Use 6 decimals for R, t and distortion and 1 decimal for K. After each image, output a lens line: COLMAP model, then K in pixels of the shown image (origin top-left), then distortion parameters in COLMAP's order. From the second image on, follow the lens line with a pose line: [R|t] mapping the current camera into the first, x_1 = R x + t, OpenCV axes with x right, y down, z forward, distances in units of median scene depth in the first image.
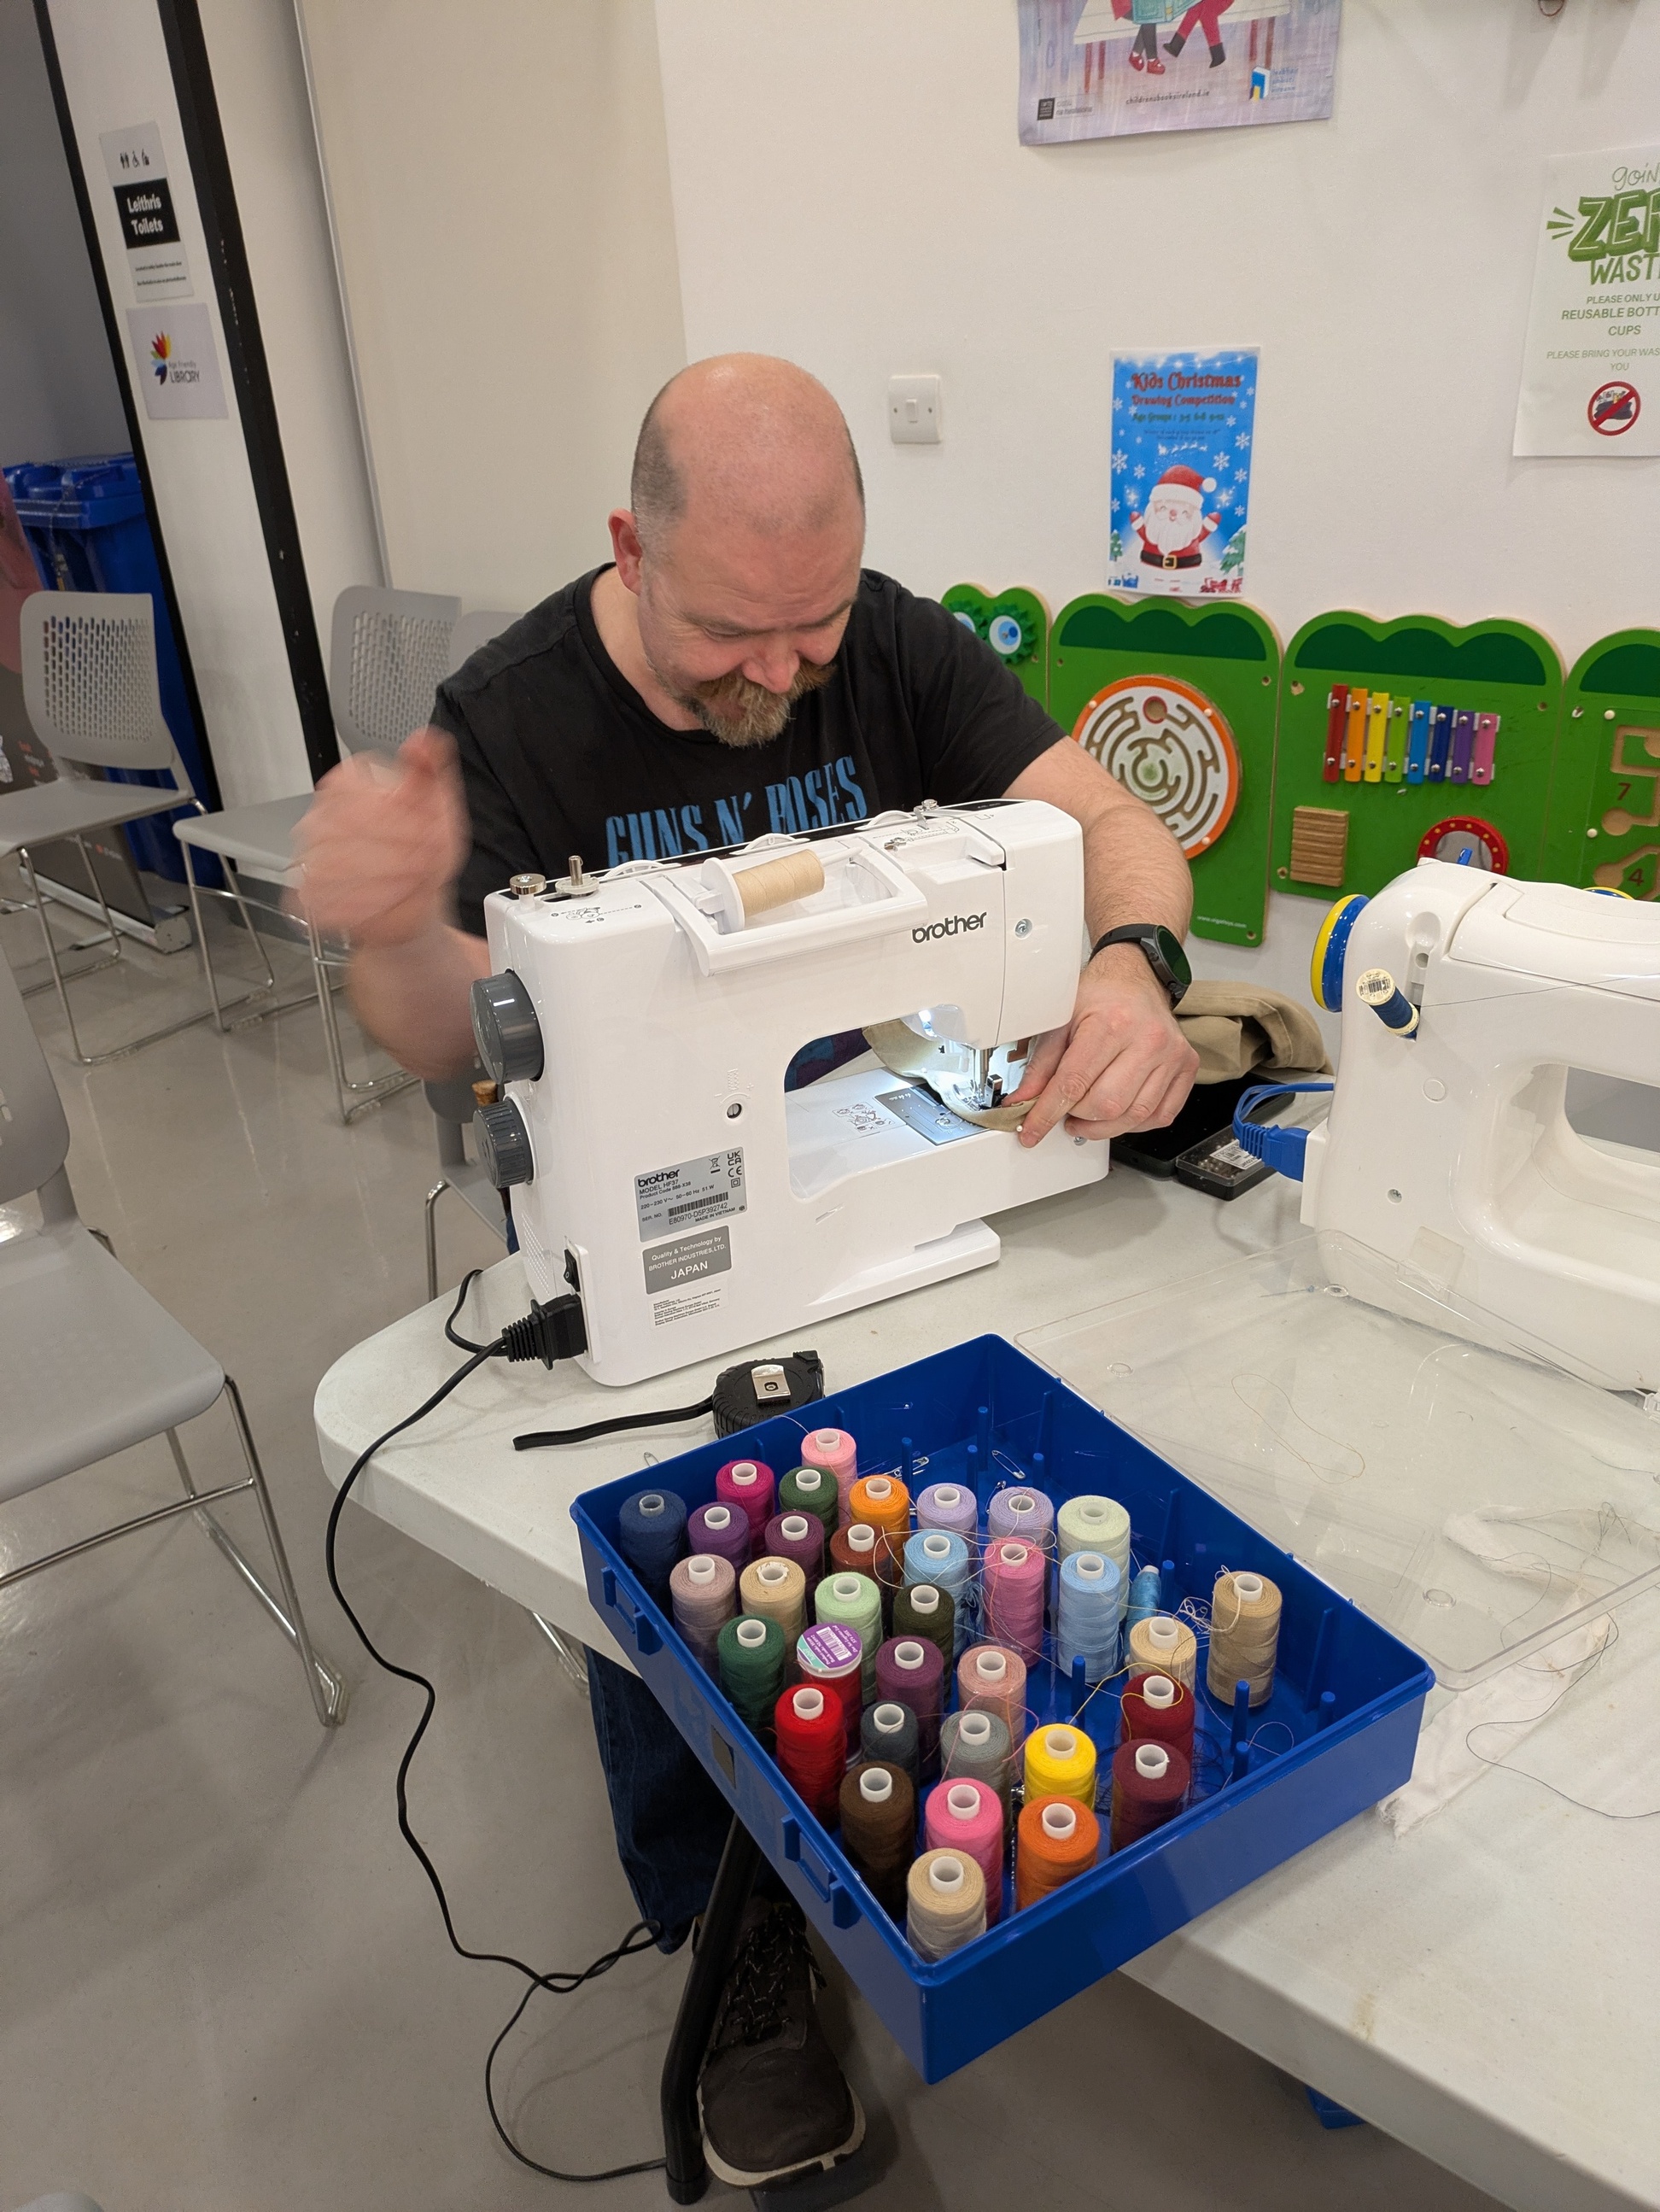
lens RADIAL K [[1688.1, 0, 843.2], [0, 1688.1, 1102.7], [0, 0, 1]] dist [0.006134, -0.007677]
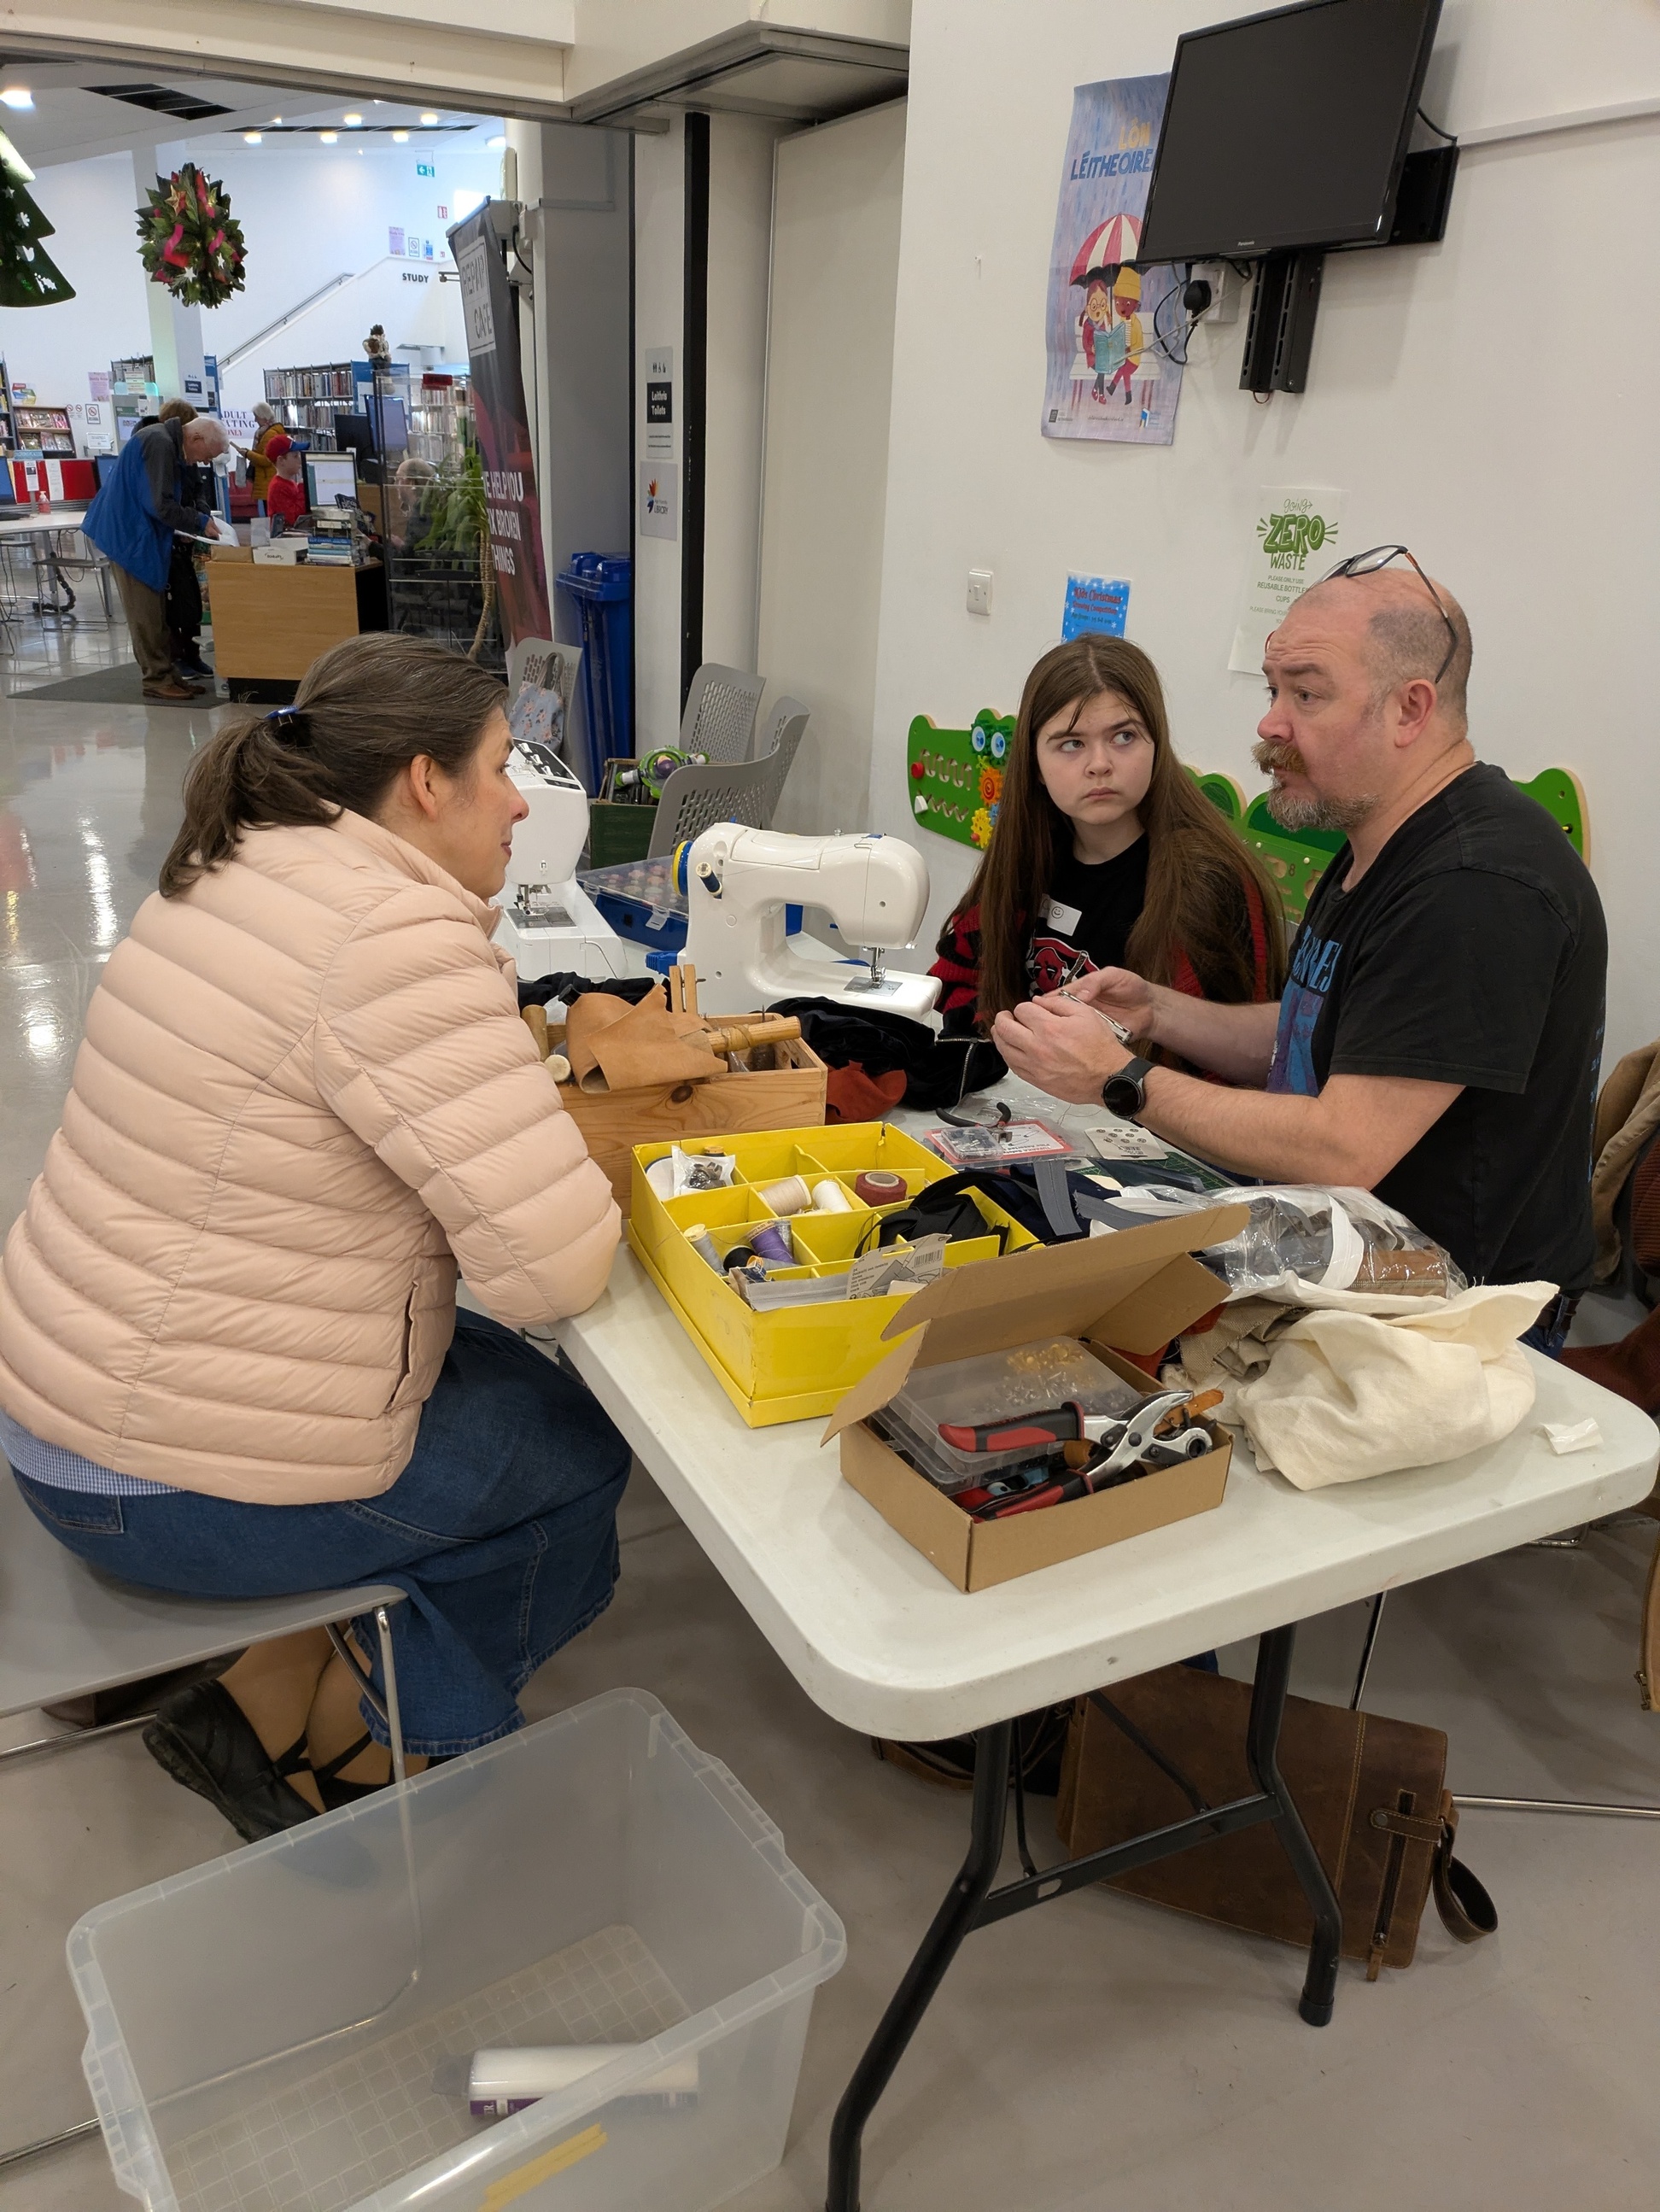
lens RADIAL K [[1688.1, 0, 843.2], [0, 1688.1, 1102.7], [0, 0, 1]] dist [0.006134, -0.007677]
pose [[0.911645, 0.231364, -0.339667, 0.638588], [-0.255447, 0.966437, -0.027317, 0.116007], [0.321946, 0.111670, 0.940149, -0.464034]]
